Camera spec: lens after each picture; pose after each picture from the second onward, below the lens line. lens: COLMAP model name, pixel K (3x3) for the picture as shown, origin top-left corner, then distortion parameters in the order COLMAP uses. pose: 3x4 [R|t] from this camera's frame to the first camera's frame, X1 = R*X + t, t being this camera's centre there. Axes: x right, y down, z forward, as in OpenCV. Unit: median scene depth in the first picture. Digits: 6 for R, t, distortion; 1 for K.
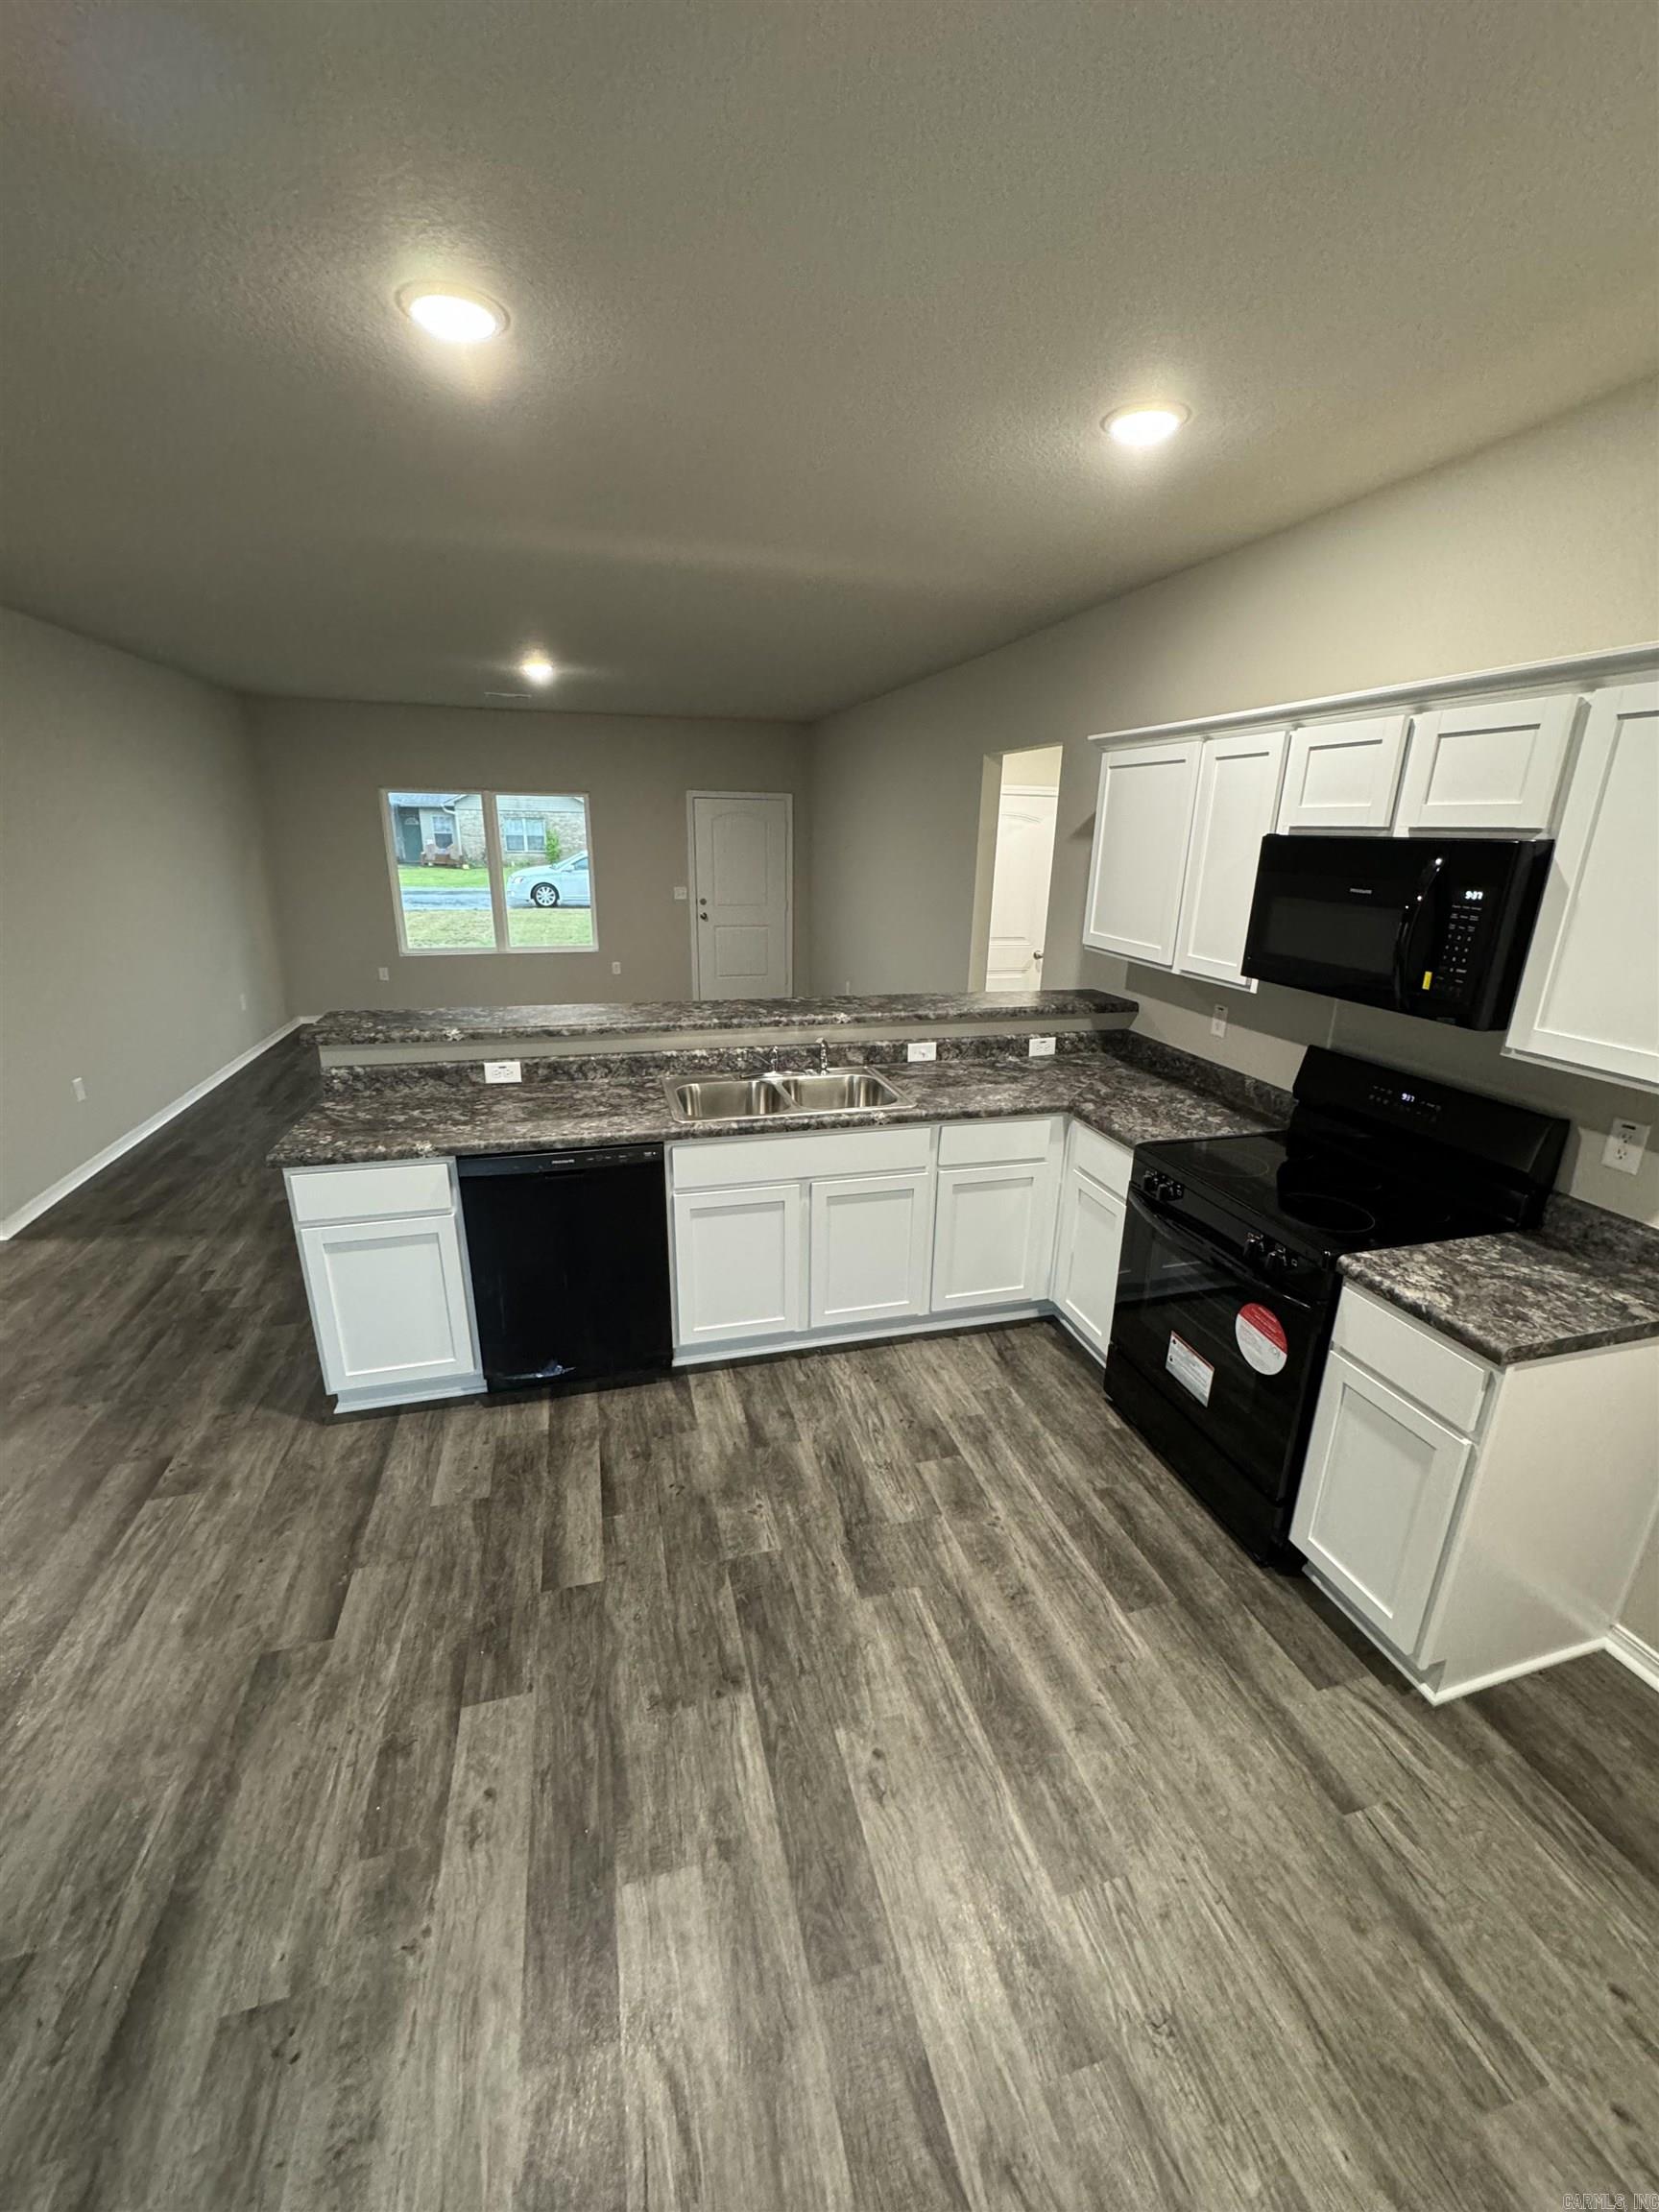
lens RADIAL K [[880.7, 0, 834.7], [0, 880.7, 1105.1], [0, 0, 1]] dist [-0.001224, -0.000472]
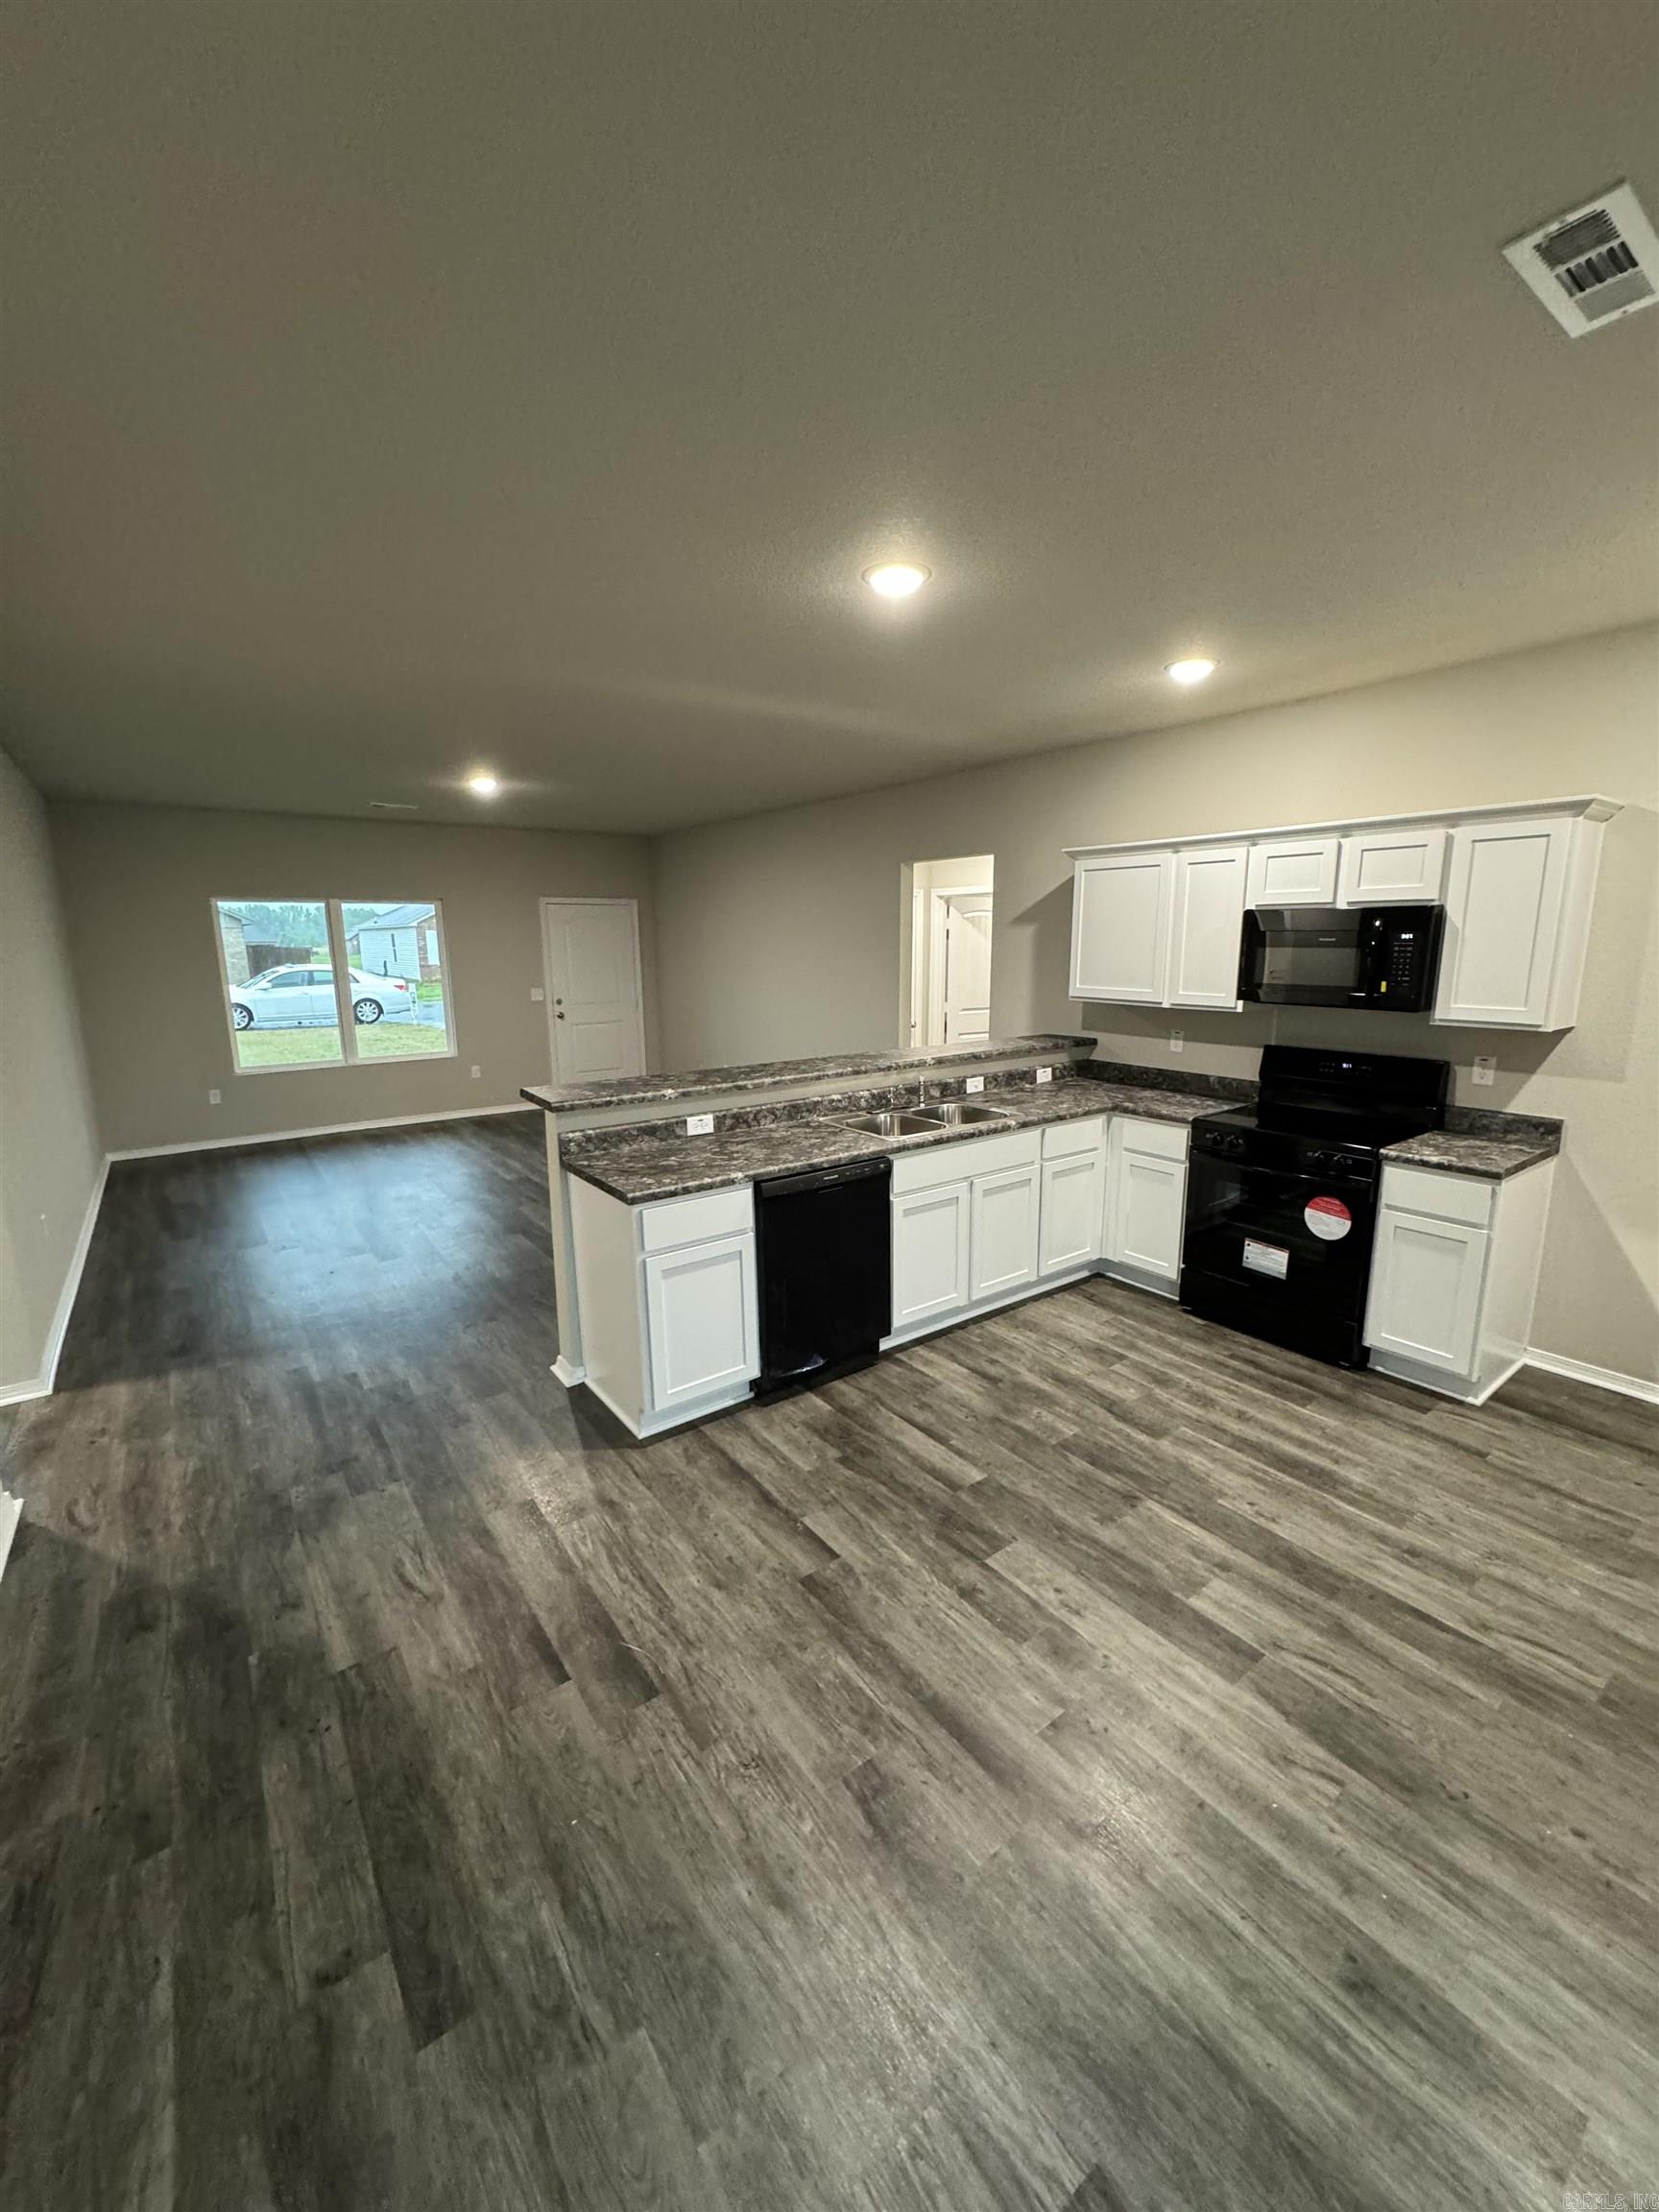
lens RADIAL K [[880.7, 0, 834.9], [0, 880.7, 1104.5], [0, 0, 1]] dist [-0.001224, -0.000472]
pose [[0.931623, -0.093126, 0.351291, -0.795088], [0.132788, 0.987004, -0.090502, 0.082886], [-0.338298, 0.130961, 0.931882, -0.178268]]
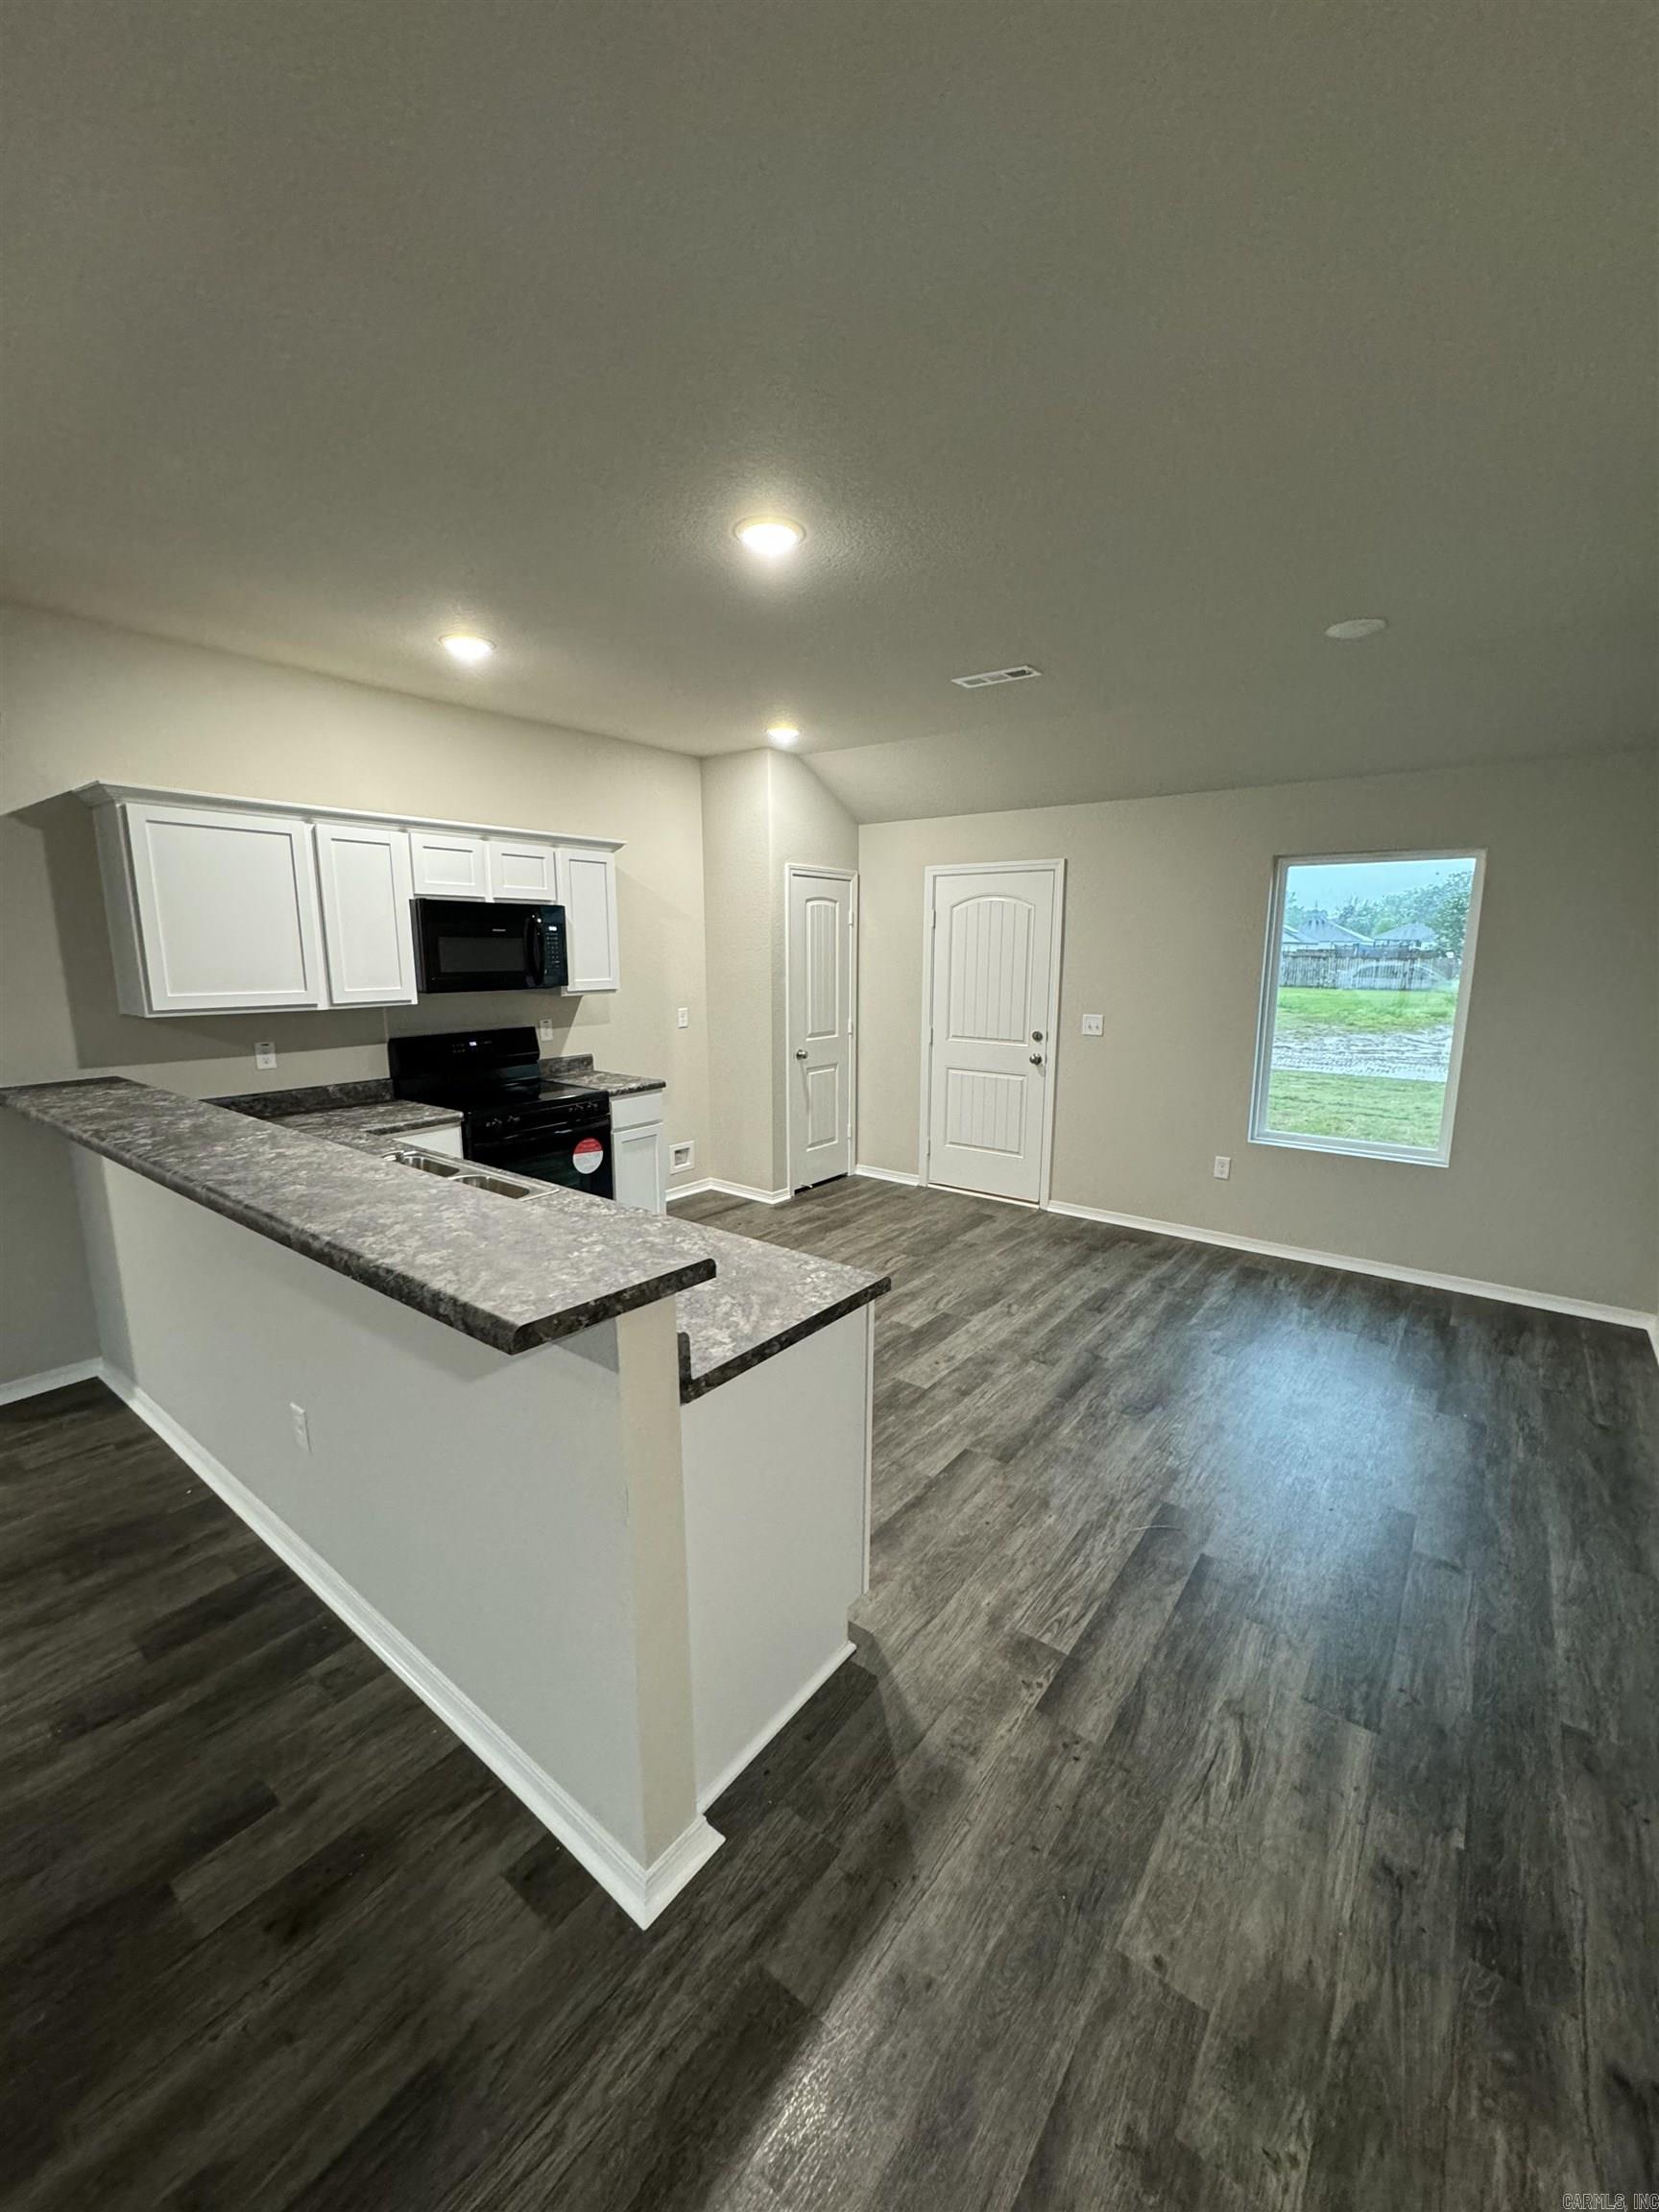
lens RADIAL K [[880.7, 0, 835.7], [0, 880.7, 1101.1], [0, 0, 1]] dist [-0.001224, -0.000472]
pose [[-0.607738, -0.160227, 0.777806, -1.224038], [0.225154, 0.904480, 0.362245, -0.387654], [-0.761551, 0.395276, -0.513611, 1.400367]]
